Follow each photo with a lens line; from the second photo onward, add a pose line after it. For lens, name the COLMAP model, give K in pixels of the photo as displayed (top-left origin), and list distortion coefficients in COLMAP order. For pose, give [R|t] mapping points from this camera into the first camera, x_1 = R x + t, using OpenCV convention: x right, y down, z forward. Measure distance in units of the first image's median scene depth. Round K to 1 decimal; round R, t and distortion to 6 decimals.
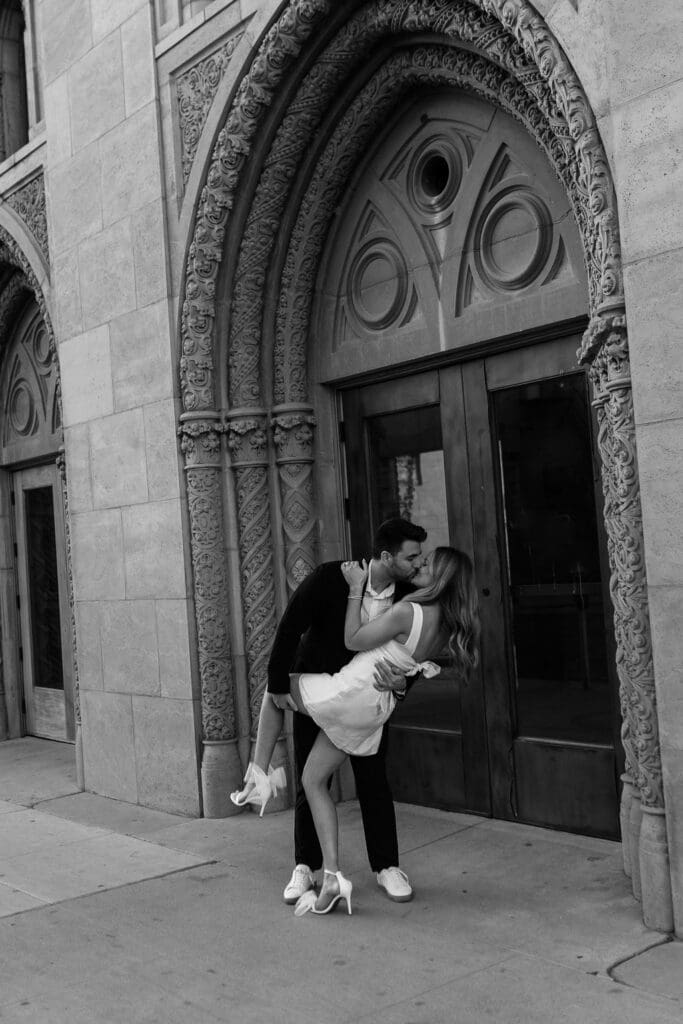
lens RADIAL K [[1194.2, 0, 306.7], [0, 1194.2, 515.5], [0, 0, 1]] dist [-0.009952, 0.000000]
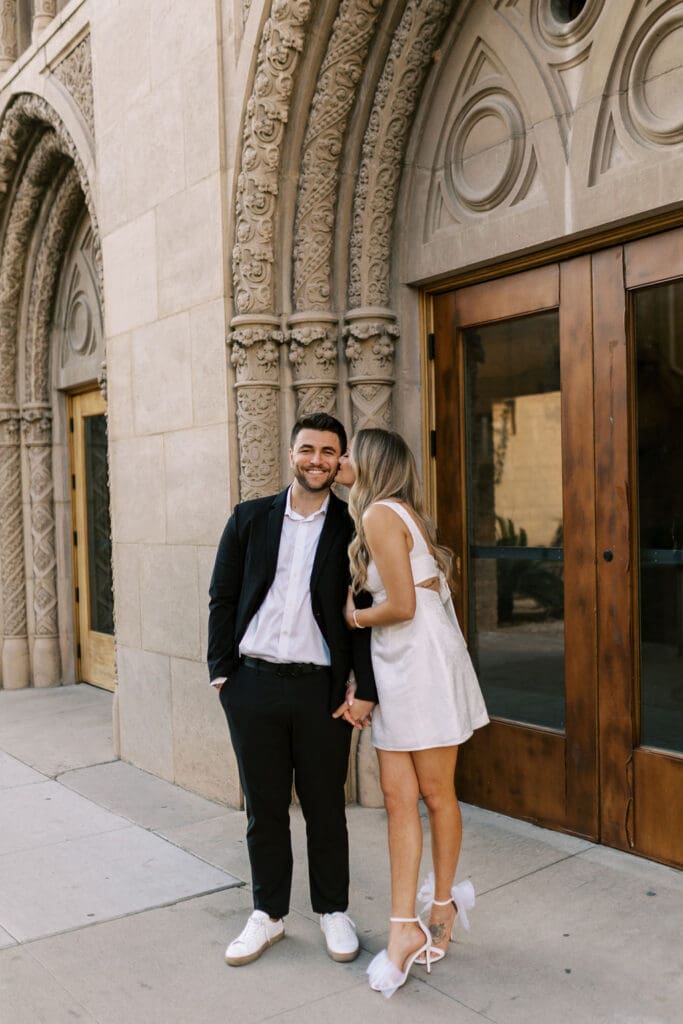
lens RADIAL K [[1084.1, 0, 373.0], [0, 1084.1, 551.6], [0, 0, 1]] dist [-0.006468, 0.000000]
pose [[0.998801, 0.041329, -0.026226, 0.015380], [-0.039114, 0.996031, 0.079955, 0.010165], [0.029426, -0.078834, 0.996453, 0.266351]]
